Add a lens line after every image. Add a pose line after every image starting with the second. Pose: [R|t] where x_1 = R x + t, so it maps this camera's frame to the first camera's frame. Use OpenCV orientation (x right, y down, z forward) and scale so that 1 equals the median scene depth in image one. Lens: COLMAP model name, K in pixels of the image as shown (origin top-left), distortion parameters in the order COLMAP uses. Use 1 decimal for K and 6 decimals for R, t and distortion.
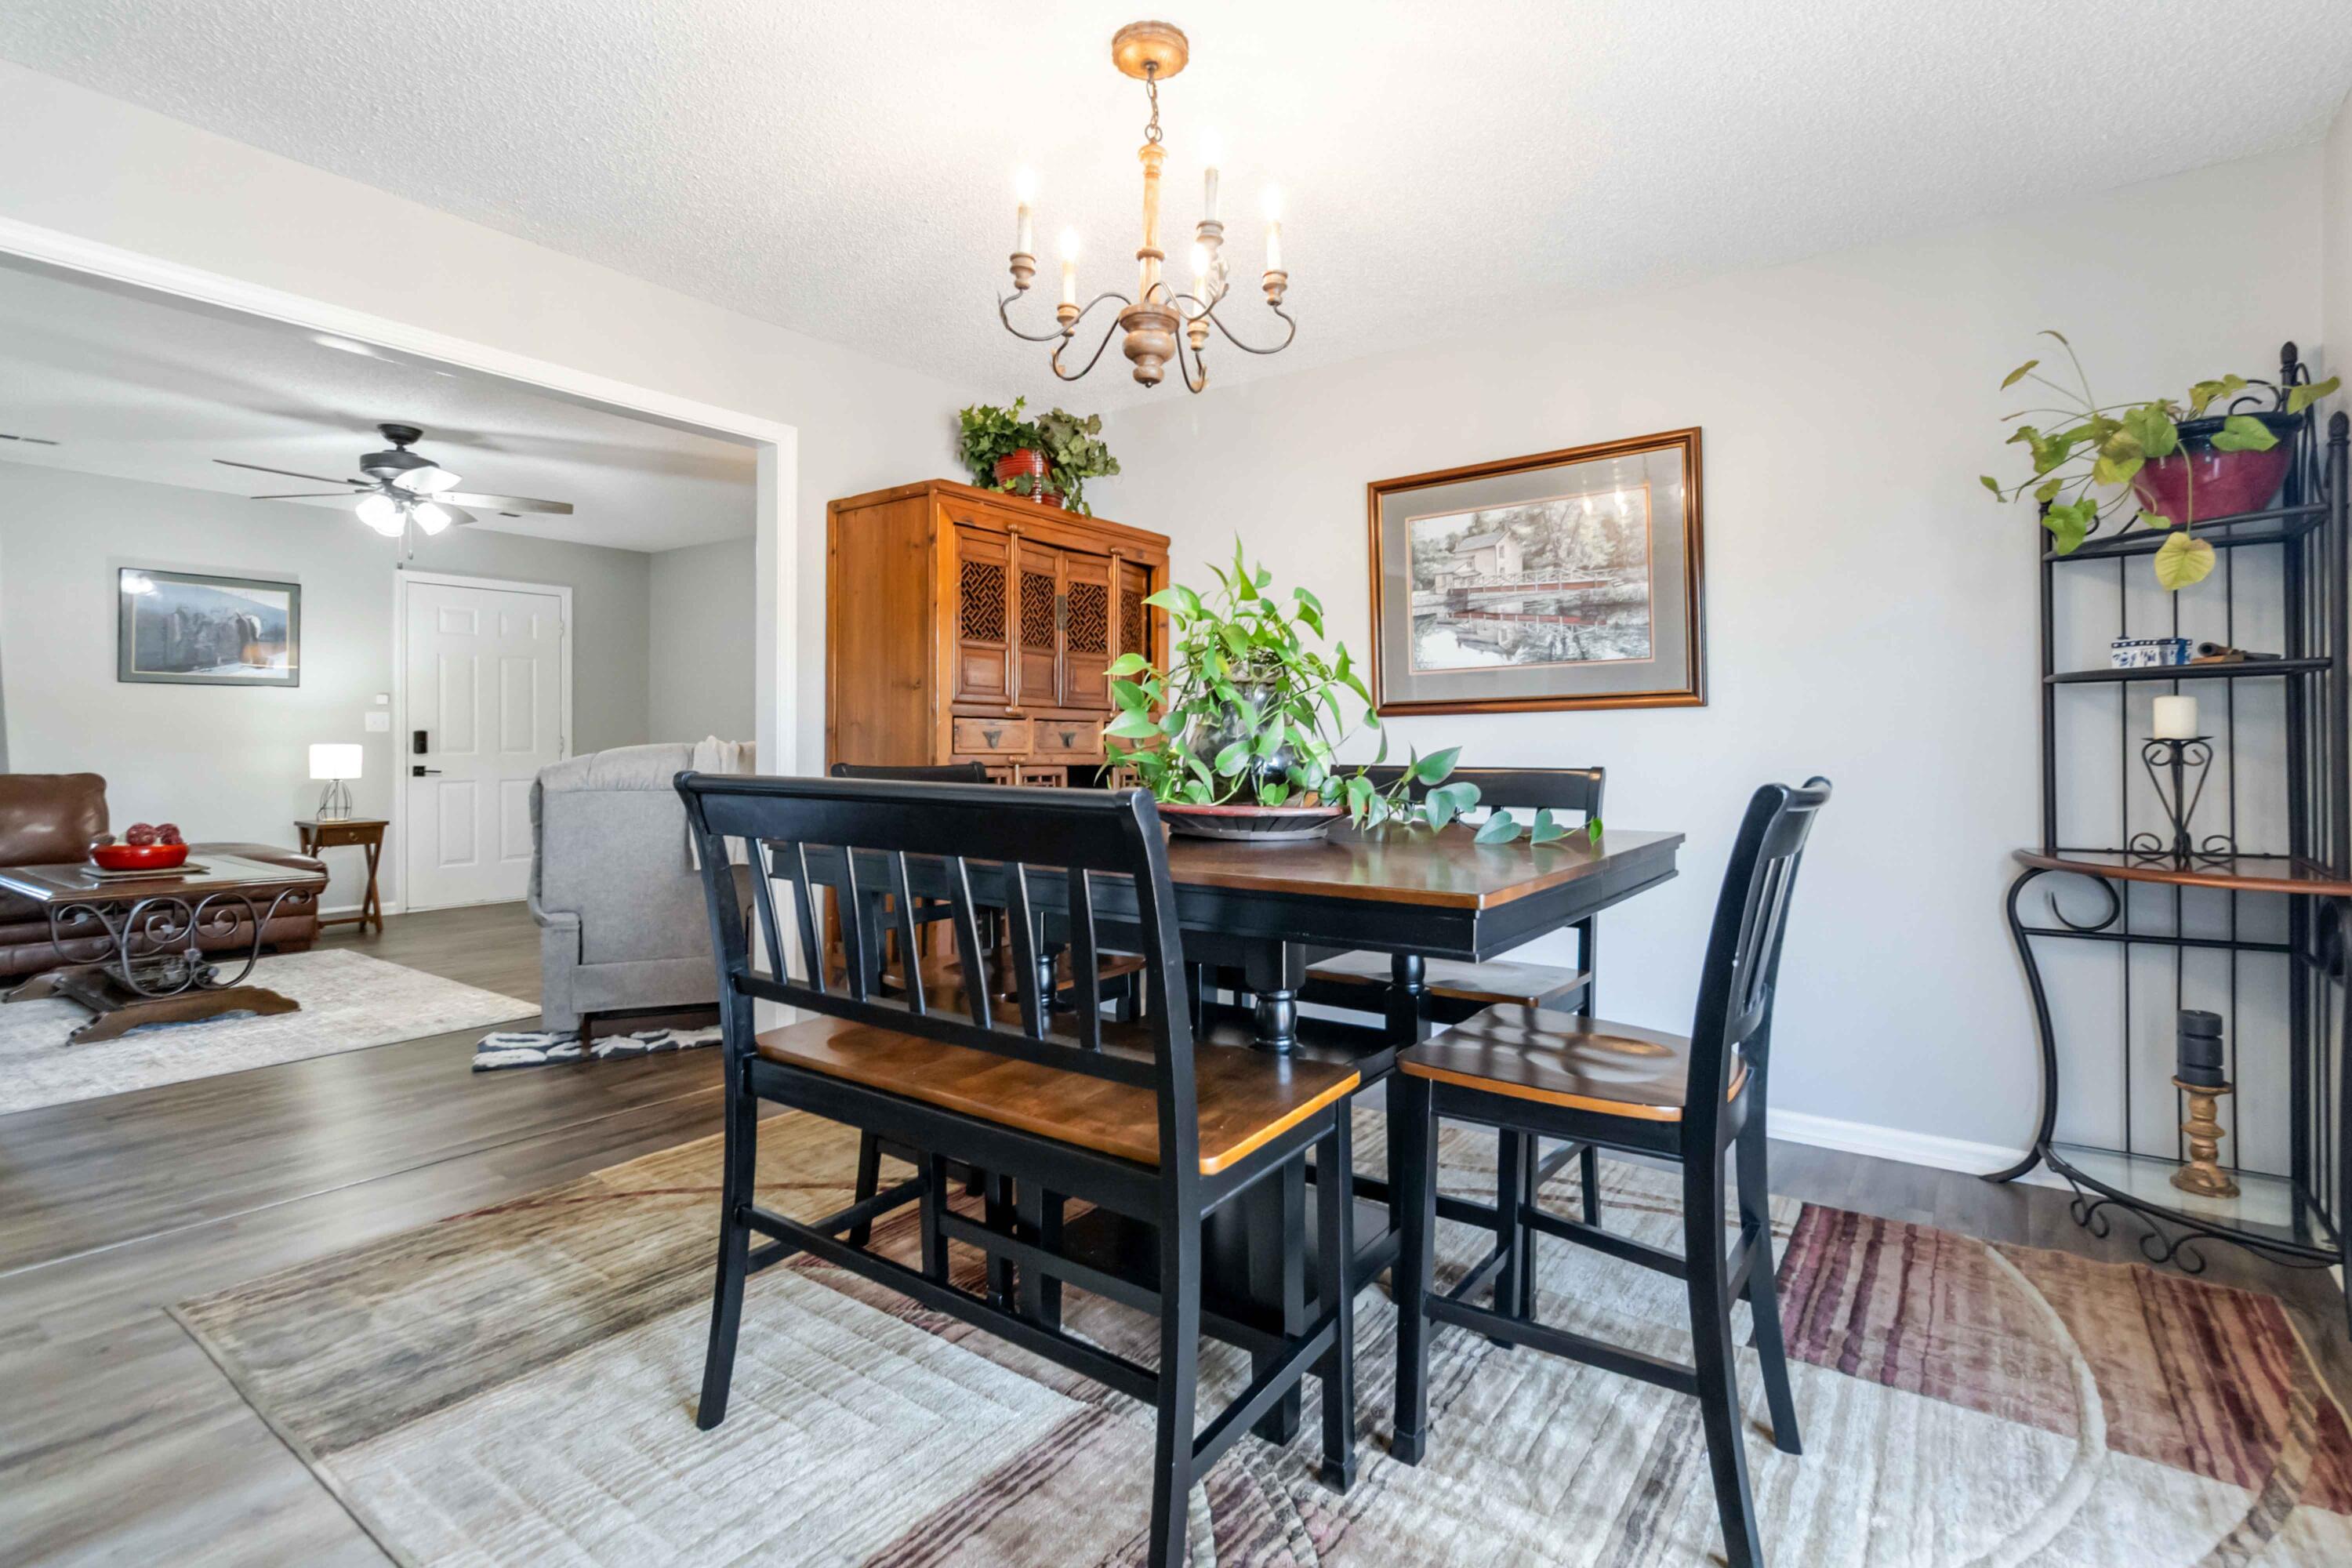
lens RADIAL K [[1125.3, 0, 1177.5], [0, 1125.3, 734.8], [0, 0, 1]] dist [0.003325, -0.000374]
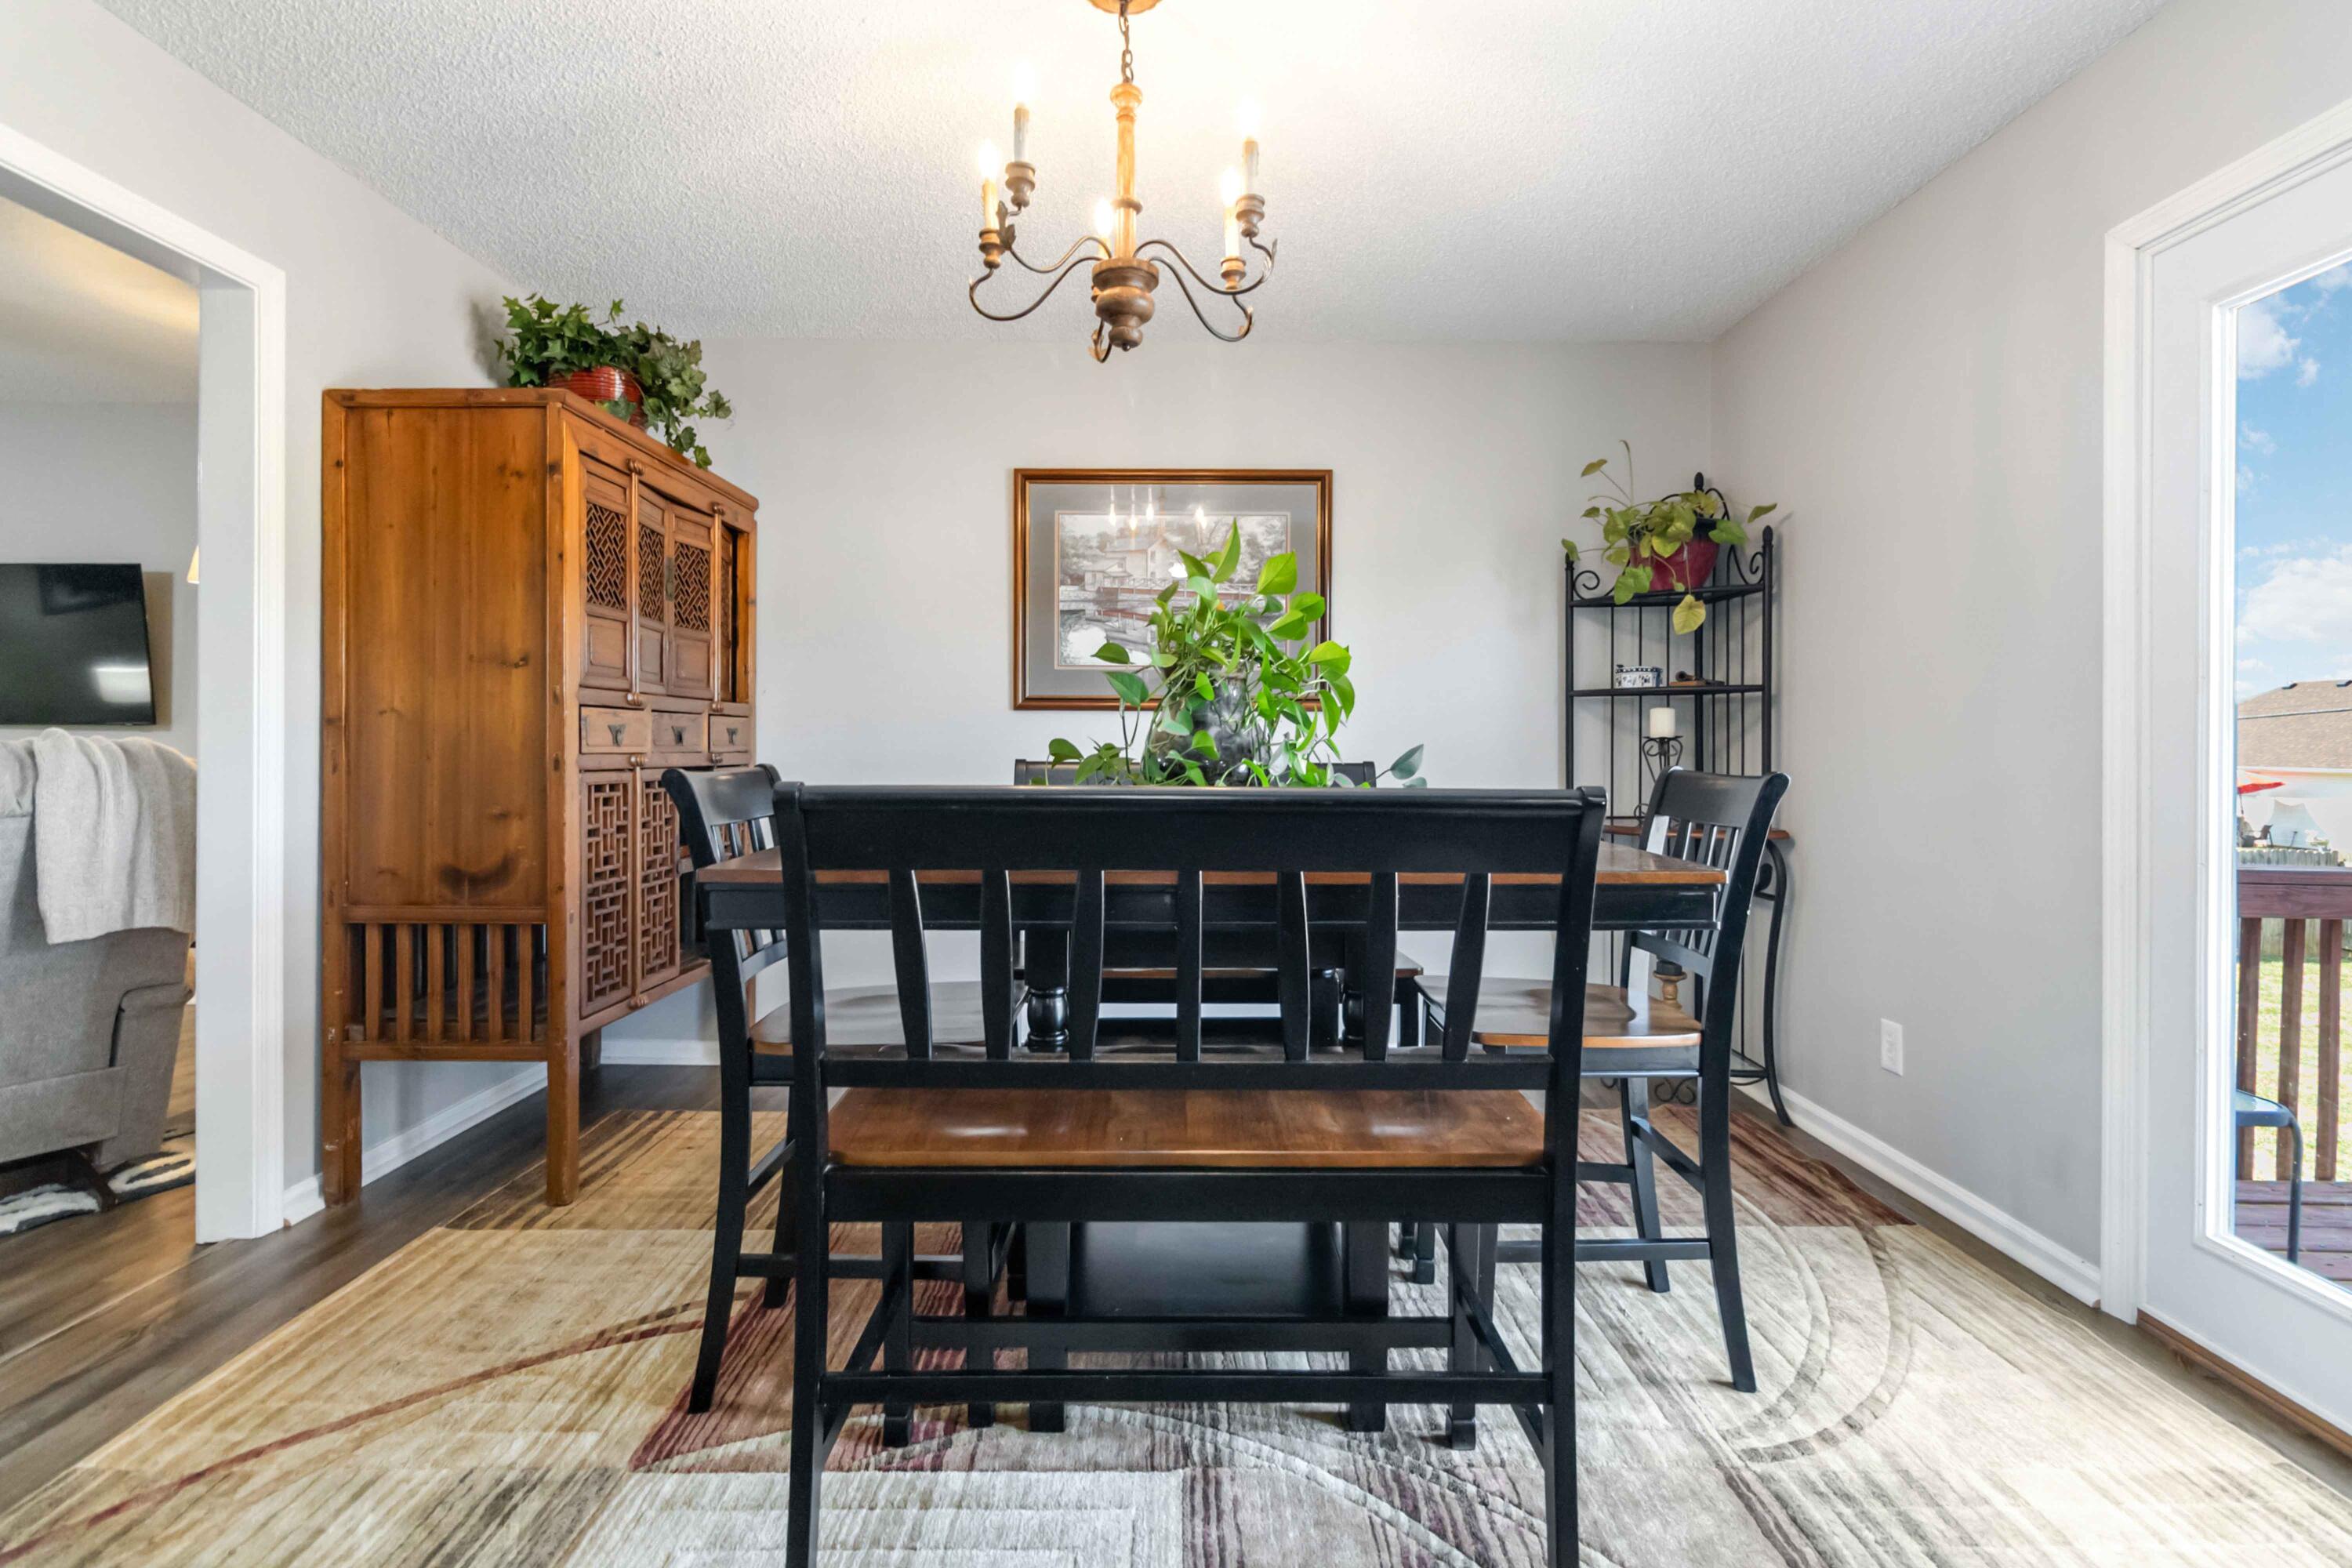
lens RADIAL K [[1131.4, 0, 1177.8], [0, 1131.4, 744.4], [0, 0, 1]] dist [-0.039770, 0.032923]
pose [[0.805738, -0.002807, 0.592265, -0.309044], [-0.006071, 0.999897, 0.012997, -0.001919], [-0.592241, -0.014068, 0.805638, 0.141742]]
